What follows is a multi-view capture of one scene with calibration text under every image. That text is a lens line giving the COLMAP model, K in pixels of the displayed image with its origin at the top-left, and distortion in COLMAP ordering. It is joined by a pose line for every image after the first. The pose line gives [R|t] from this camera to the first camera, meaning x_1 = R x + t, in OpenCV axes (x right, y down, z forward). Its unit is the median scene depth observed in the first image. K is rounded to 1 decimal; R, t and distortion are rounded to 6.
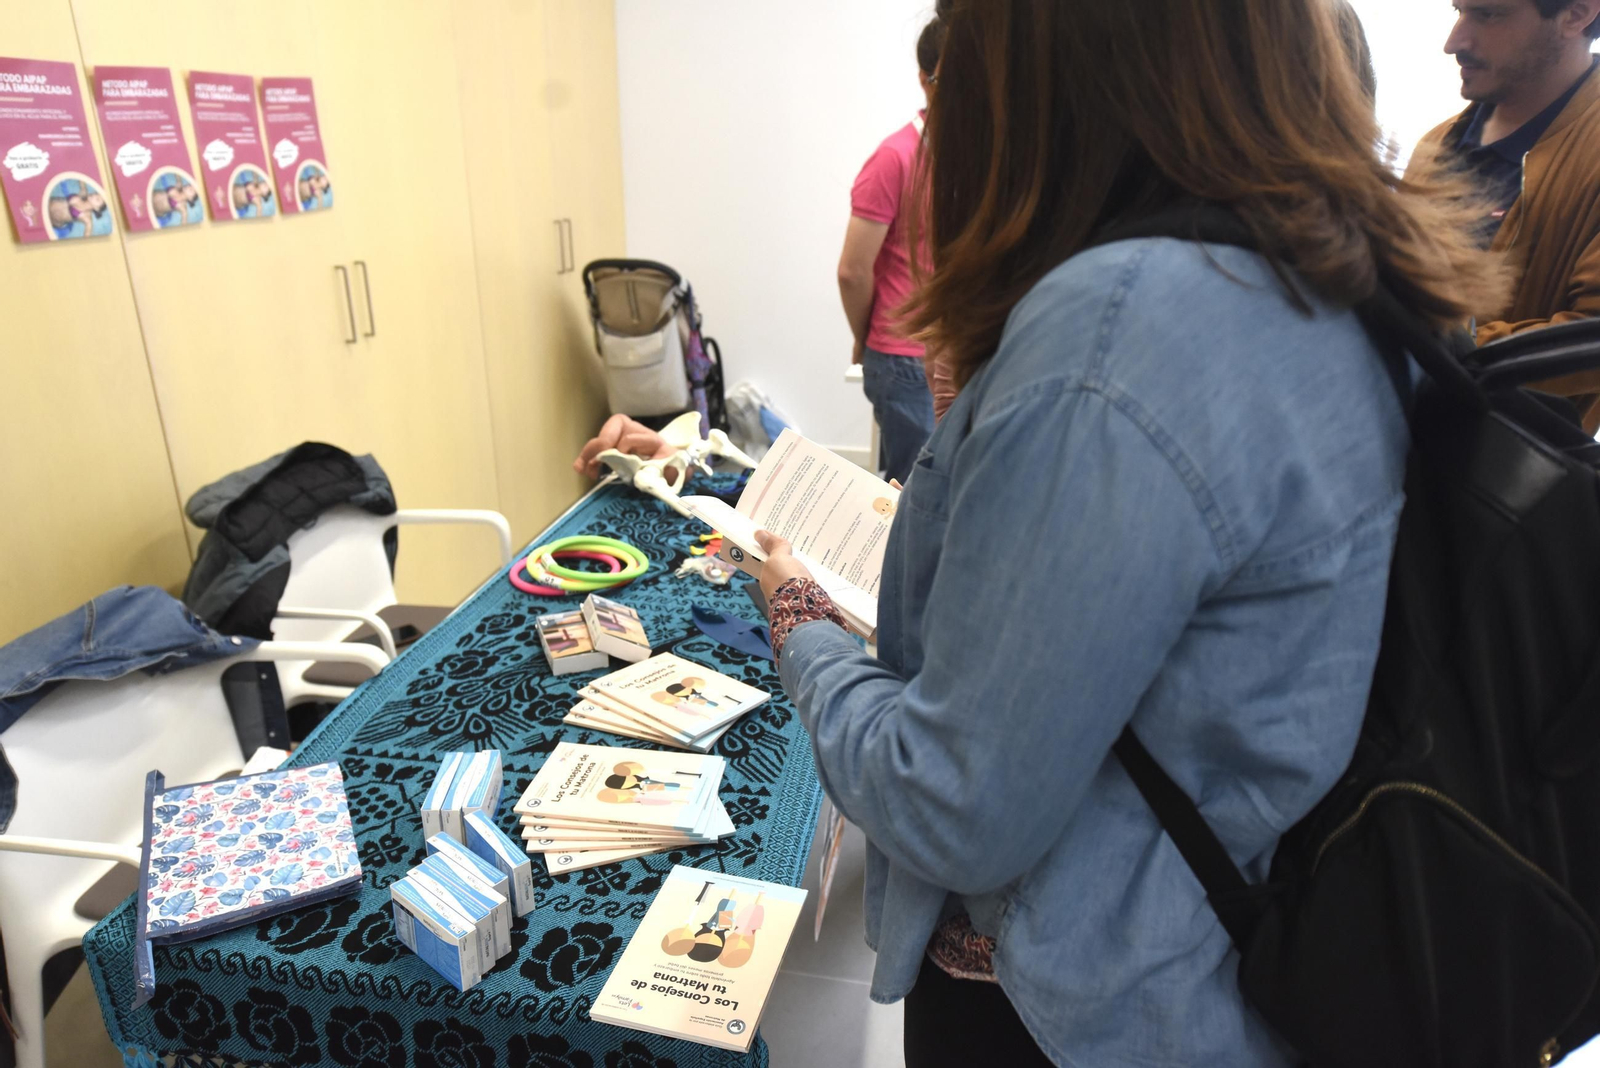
lens RADIAL K [[1052.6, 0, 803.8], [0, 1052.6, 534.3], [0, 0, 1]] dist [0.004392, -0.000171]
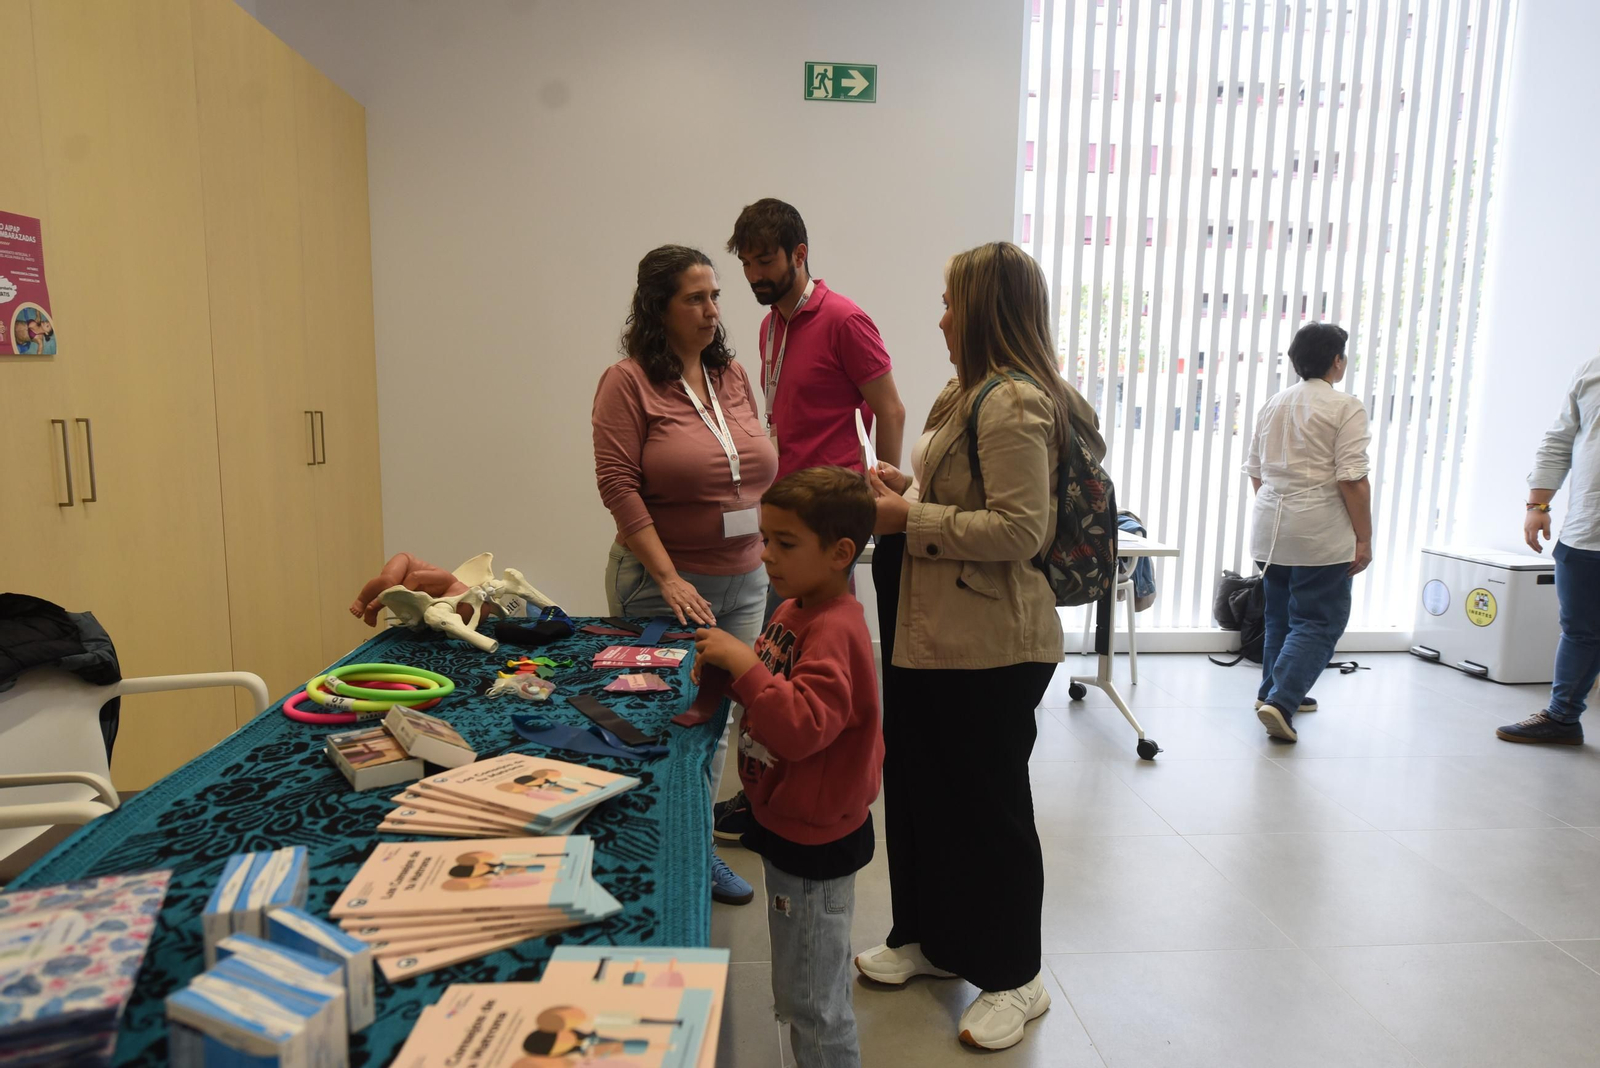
lens RADIAL K [[1014.8, 0, 804.2], [0, 1014.8, 531.9], [0, 0, 1]] dist [-0.002389, 0.001235]
pose [[0.966553, -0.033895, 0.254216, -0.094664], [0.092210, 0.970873, -0.221142, 0.147933], [-0.239316, 0.237187, 0.941526, 0.120596]]
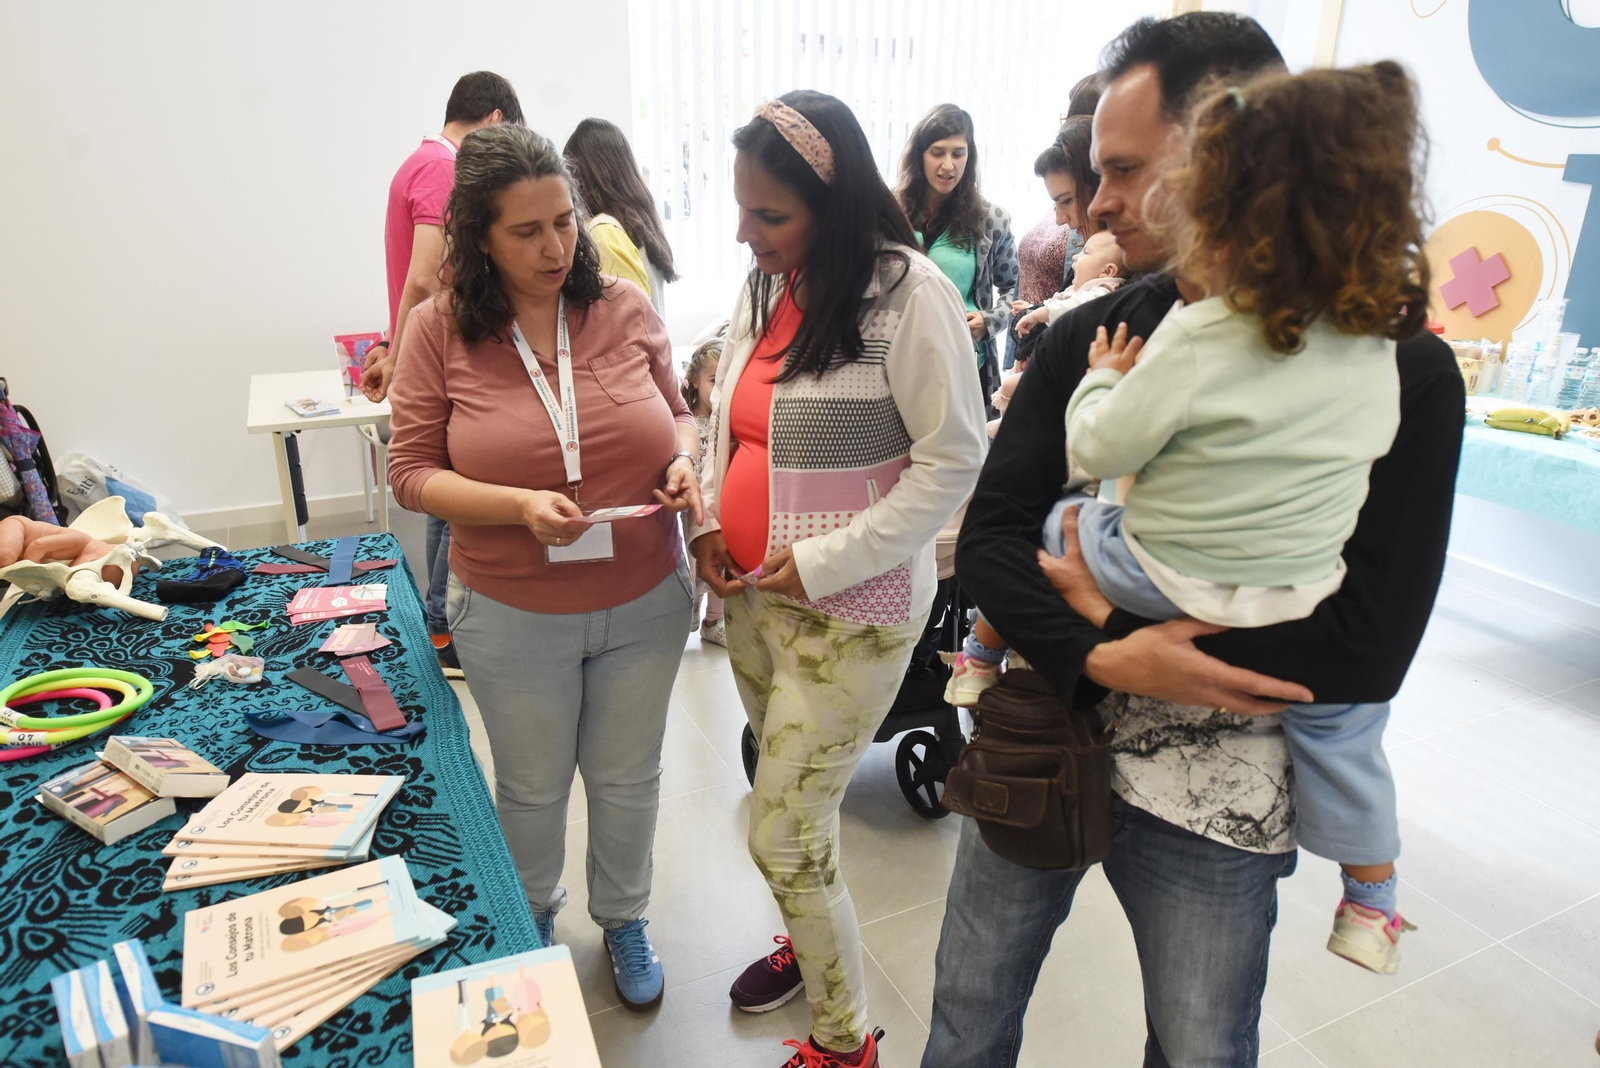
lens RADIAL K [[1050.6, 0, 800.0], [0, 1050.6, 534.0], [0, 0, 1]] dist [0.005155, -0.002780]
pose [[0.808600, -0.204845, 0.551547, -0.208893], [0.209424, 0.976246, 0.055550, -0.032152], [-0.549824, 0.070589, 0.832292, 0.028657]]
